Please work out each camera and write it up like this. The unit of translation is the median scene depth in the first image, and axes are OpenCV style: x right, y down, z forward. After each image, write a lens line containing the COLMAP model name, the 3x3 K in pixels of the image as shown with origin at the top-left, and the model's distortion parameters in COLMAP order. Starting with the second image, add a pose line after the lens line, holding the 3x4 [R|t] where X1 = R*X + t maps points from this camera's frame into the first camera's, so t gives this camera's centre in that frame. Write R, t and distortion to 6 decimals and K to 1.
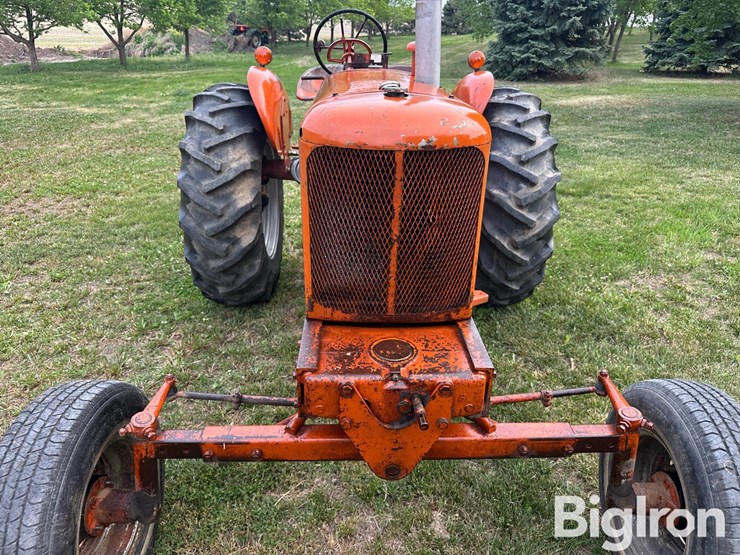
lens RADIAL K [[520.9, 0, 373.7], [0, 520.9, 271.2], [0, 0, 1]] dist [0.039338, -0.047780]
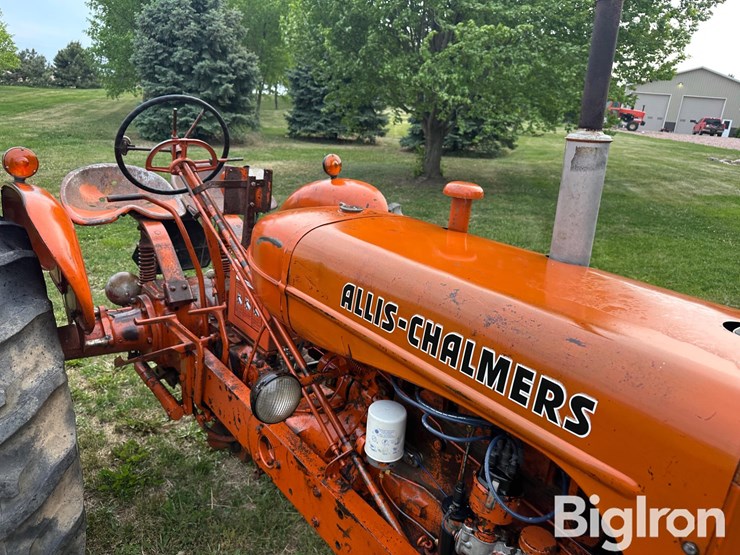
lens RADIAL K [[521.9, 0, 364.3], [0, 521.9, 275.4], [0, 0, 1]] dist [0.021571, -0.029116]
pose [[0.802910, -0.134833, 0.580651, -0.271419], [0.186699, 0.981955, -0.030144, -0.217164], [-0.566109, 0.132610, 0.813594, 0.371252]]
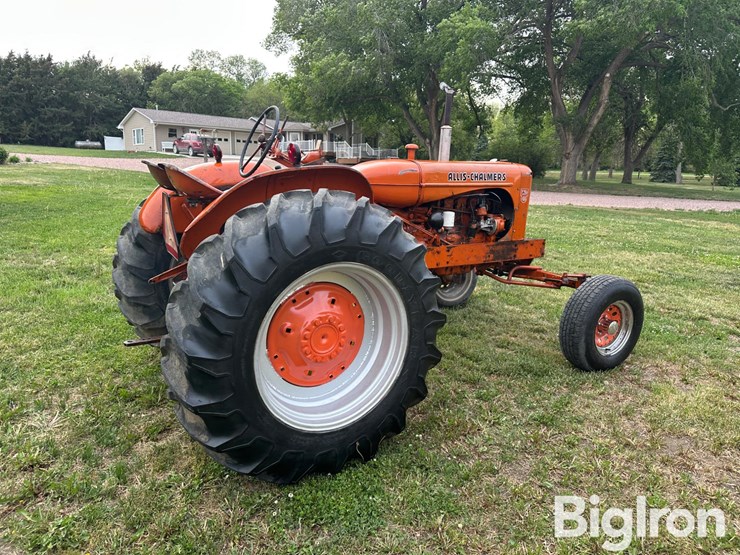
lens RADIAL K [[518.2, 0, 378.2], [0, 518.2, 280.7], [0, 0, 1]] dist [0.065780, -0.084828]
pose [[-0.496949, -0.227919, 0.837314, -1.059806], [0.321106, 0.848106, 0.421434, -0.575217], [-0.806184, 0.478298, -0.348280, 1.347815]]
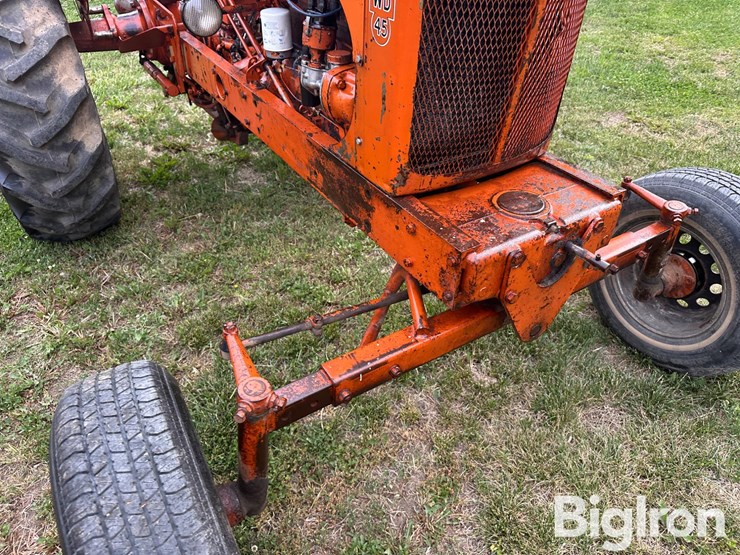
lens RADIAL K [[520.9, 0, 373.7], [0, 520.9, 271.2], [0, 0, 1]] dist [0.039338, -0.047780]
pose [[0.863604, -0.304459, 0.401863, -0.247790], [0.204201, 0.939996, 0.273329, -0.011194], [-0.460967, -0.153987, 0.873955, 0.158164]]
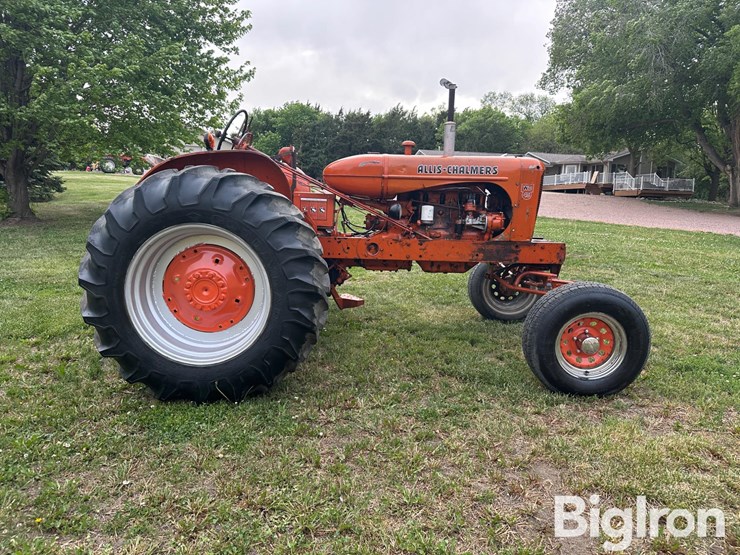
lens RADIAL K [[517.6, 0, 359.9], [0, 517.6, 276.1], [0, 0, 1]] dist [0.011382, -0.008047]
pose [[0.050613, -0.183898, 0.981641, -1.312066], [0.390379, 0.908346, 0.150040, -0.225781], [-0.919262, 0.375619, 0.117764, 0.755477]]
